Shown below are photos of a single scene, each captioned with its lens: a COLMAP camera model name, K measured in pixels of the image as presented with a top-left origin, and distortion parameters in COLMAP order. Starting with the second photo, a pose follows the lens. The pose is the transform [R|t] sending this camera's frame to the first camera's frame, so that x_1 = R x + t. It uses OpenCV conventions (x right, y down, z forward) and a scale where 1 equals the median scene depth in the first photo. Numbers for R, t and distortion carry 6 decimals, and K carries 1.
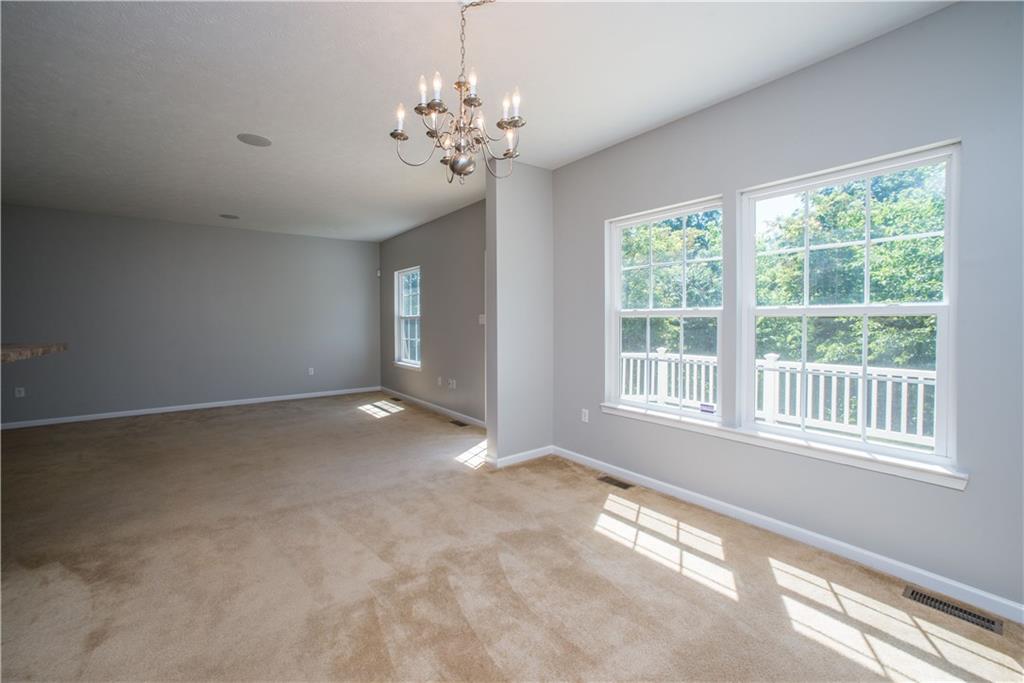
lens RADIAL K [[421.1, 0, 508.4], [0, 421.1, 319.3], [0, 0, 1]] dist [-0.029903, 0.011106]
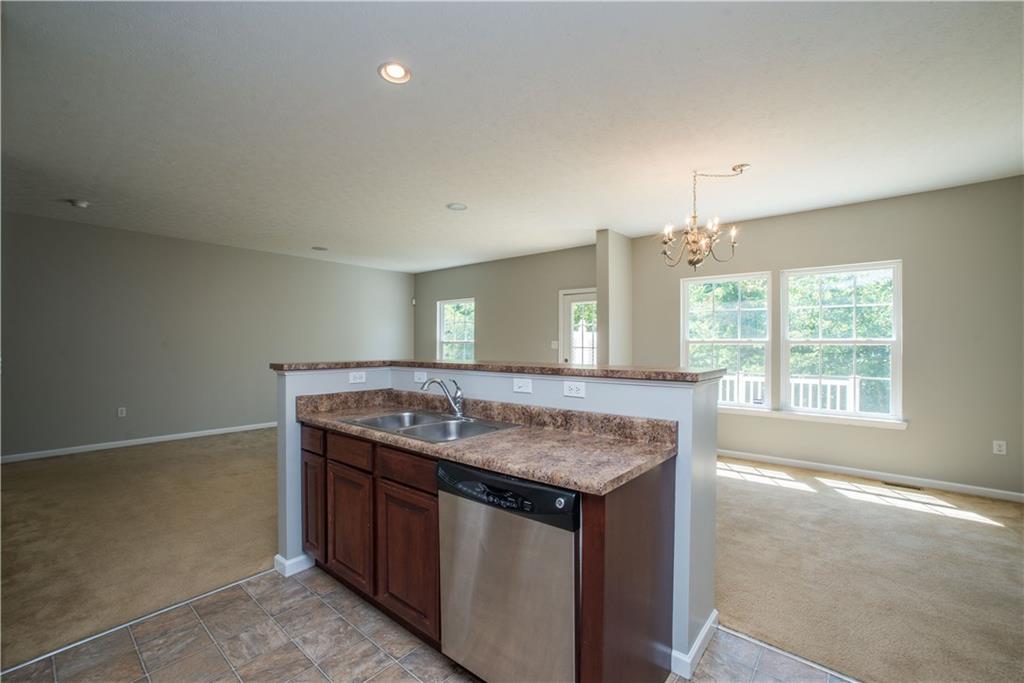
lens RADIAL K [[421.1, 0, 513.6], [0, 421.1, 350.5], [0, 0, 1]] dist [-0.029903, 0.011106]
pose [[0.971407, 0.003313, 0.237396, -0.887595], [-0.006676, 0.999888, 0.013362, 0.001182], [-0.237326, -0.014564, 0.971321, -0.366598]]
